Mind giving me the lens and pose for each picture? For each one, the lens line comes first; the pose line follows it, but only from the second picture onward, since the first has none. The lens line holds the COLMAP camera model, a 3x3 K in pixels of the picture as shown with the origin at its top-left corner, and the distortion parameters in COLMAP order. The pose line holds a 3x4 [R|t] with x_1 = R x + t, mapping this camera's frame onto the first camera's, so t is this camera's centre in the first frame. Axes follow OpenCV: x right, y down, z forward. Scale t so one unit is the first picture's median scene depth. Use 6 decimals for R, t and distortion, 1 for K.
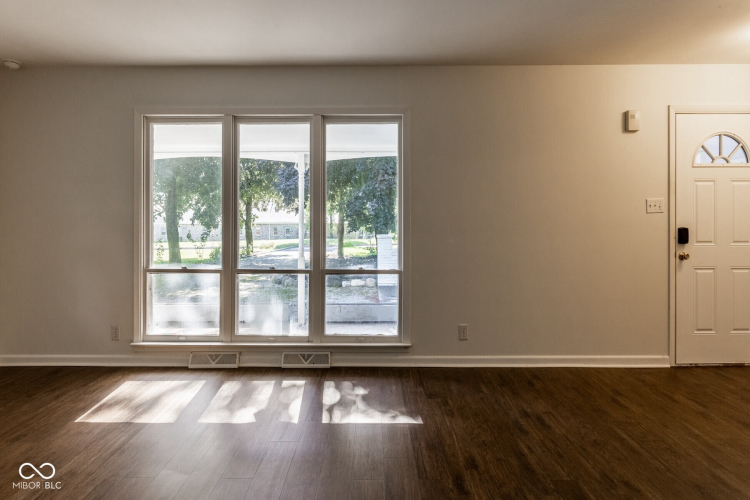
lens RADIAL K [[422.8, 0, 375.1], [0, 422.8, 226.9], [0, 0, 1]] dist [-0.016314, 0.001683]
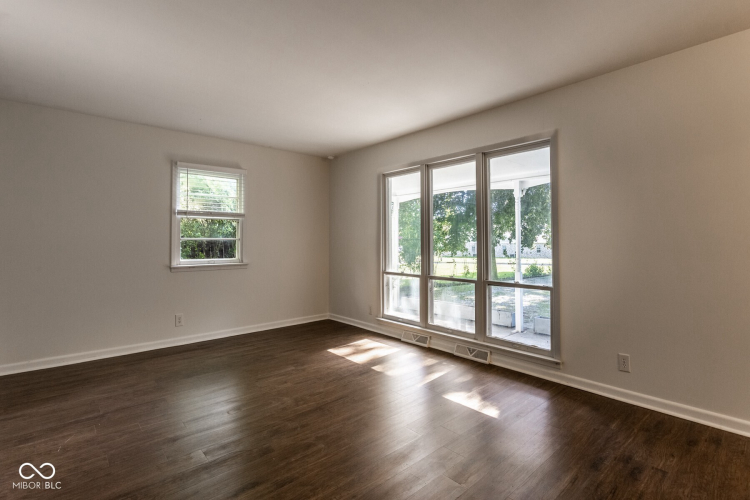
lens RADIAL K [[356.8, 0, 329.3], [0, 356.8, 234.0], [0, 0, 1]] dist [-0.000454, 0.000131]
pose [[0.606421, -0.020841, -0.794870, 0.407886], [-0.003679, 0.999572, -0.029015, -0.000148], [0.795135, 0.020520, 0.606085, 0.033323]]
